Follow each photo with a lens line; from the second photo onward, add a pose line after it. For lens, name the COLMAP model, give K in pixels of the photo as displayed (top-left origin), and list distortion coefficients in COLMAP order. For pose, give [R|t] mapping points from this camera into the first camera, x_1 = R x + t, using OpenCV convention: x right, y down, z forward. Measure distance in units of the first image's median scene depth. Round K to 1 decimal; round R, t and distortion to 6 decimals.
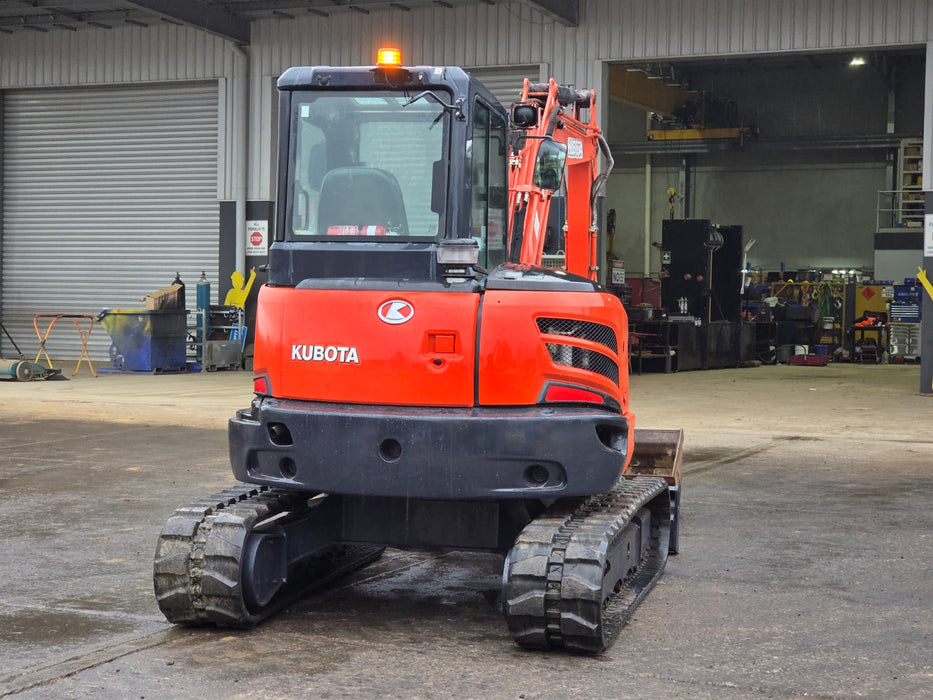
lens RADIAL K [[1764.7, 0, 467.4], [0, 1764.7, 337.4], [0, 0, 1]] dist [-0.371707, 4.524996]
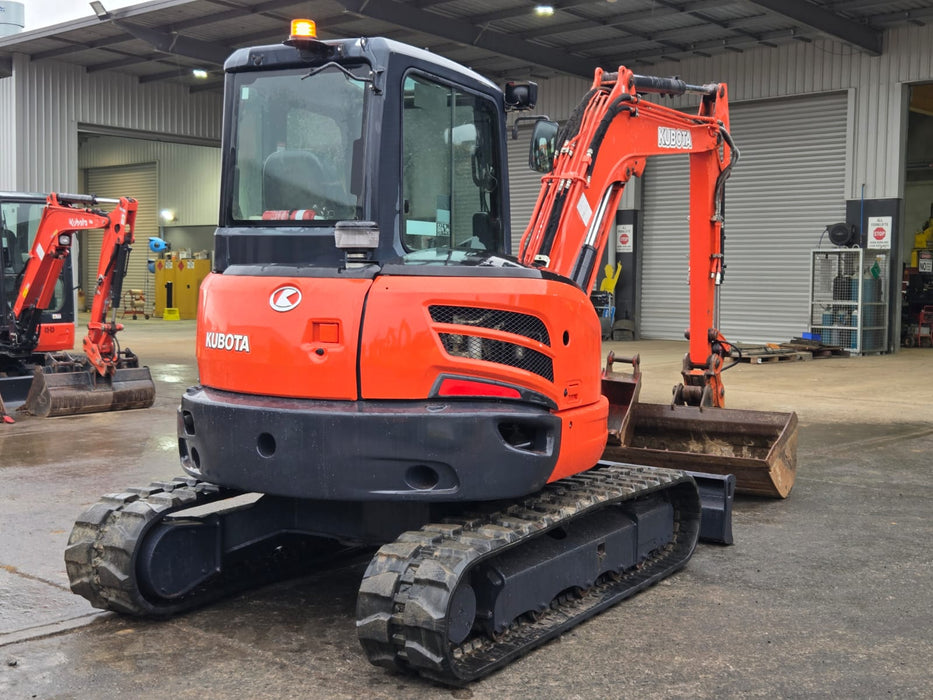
lens RADIAL K [[1230.6, 0, 498.7], [0, 1230.6, 339.9], [0, 0, 1]] dist [0.172144, -0.495366]
pose [[0.953292, 0.011763, -0.301821, 0.266962], [-0.005087, 0.999725, 0.022896, -0.008038], [0.302007, -0.020292, 0.953090, 0.395565]]
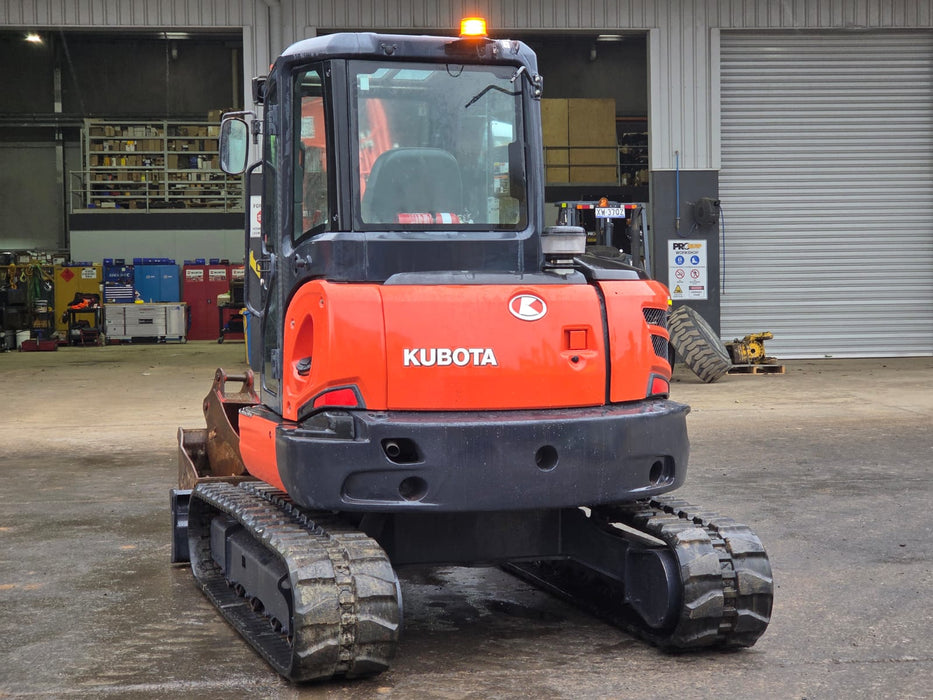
lens RADIAL K [[1764.7, 0, 467.4], [0, 1764.7, 337.4], [0, 0, 1]] dist [-0.371707, 4.524996]
pose [[0.852465, -0.044396, 0.520897, -0.538460], [0.038315, 0.999014, 0.022442, -0.020407], [-0.521379, 0.000827, 0.853325, 0.232774]]
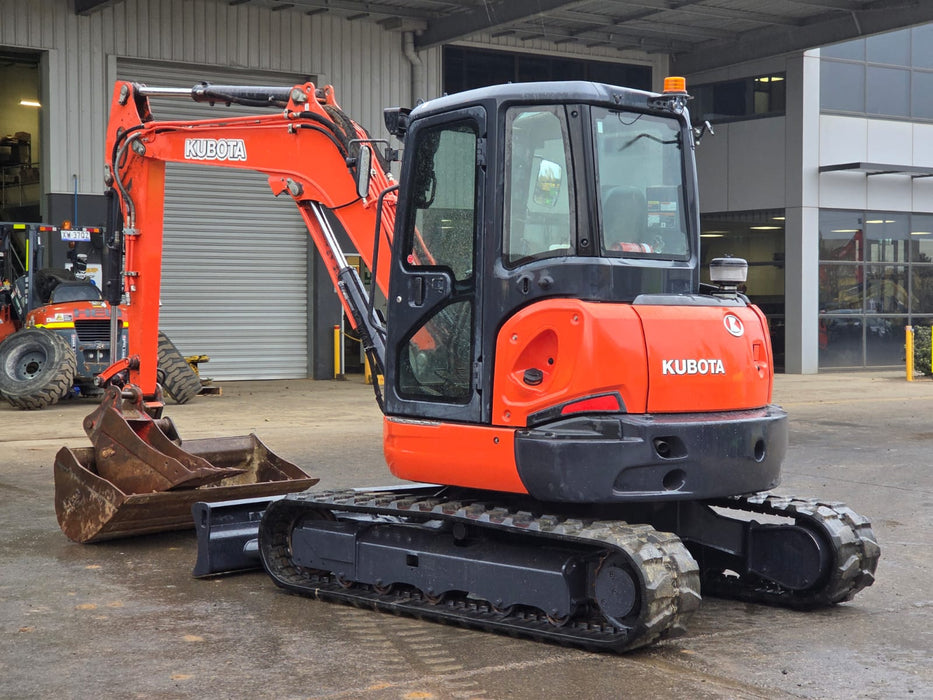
lens RADIAL K [[1780.2, 0, 466.5], [0, 1780.2, 350.0], [0, 0, 1]] dist [-0.216665, 2.080531]
pose [[0.482253, -0.037484, 0.875230, -1.072484], [0.023079, 0.999281, 0.030080, -0.035764], [-0.875728, 0.005693, 0.482771, 0.607518]]
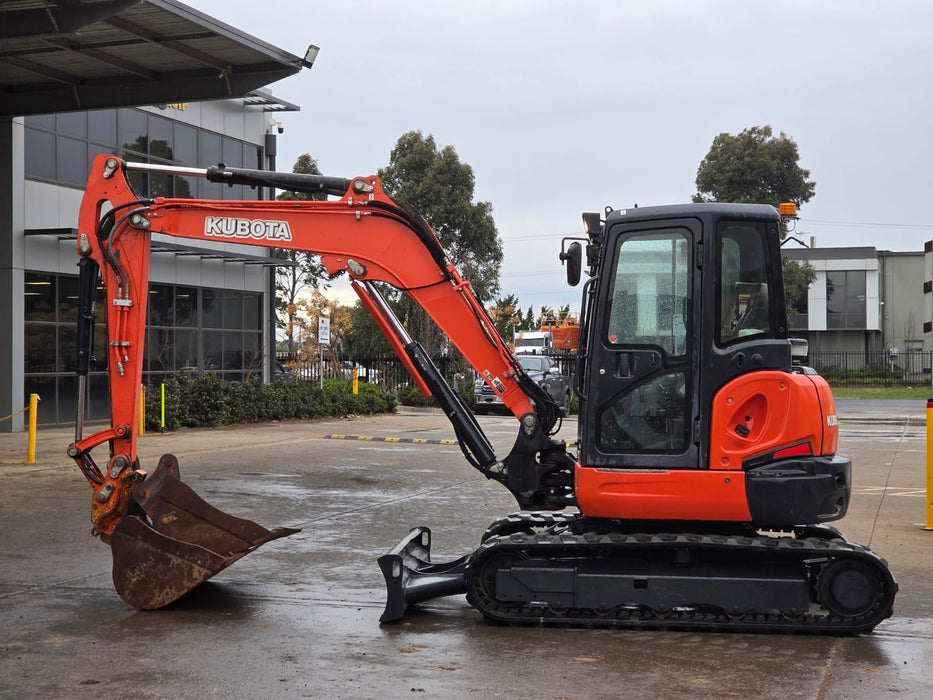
lens RADIAL K [[1780.2, 0, 466.5], [0, 1780.2, 350.0], [0, 0, 1]] dist [-0.216665, 2.080531]
pose [[-0.163840, -0.011557, 0.986419, -1.441336], [0.017246, 0.999745, 0.014578, -0.073289], [-0.986336, 0.019400, -0.163599, 1.523998]]
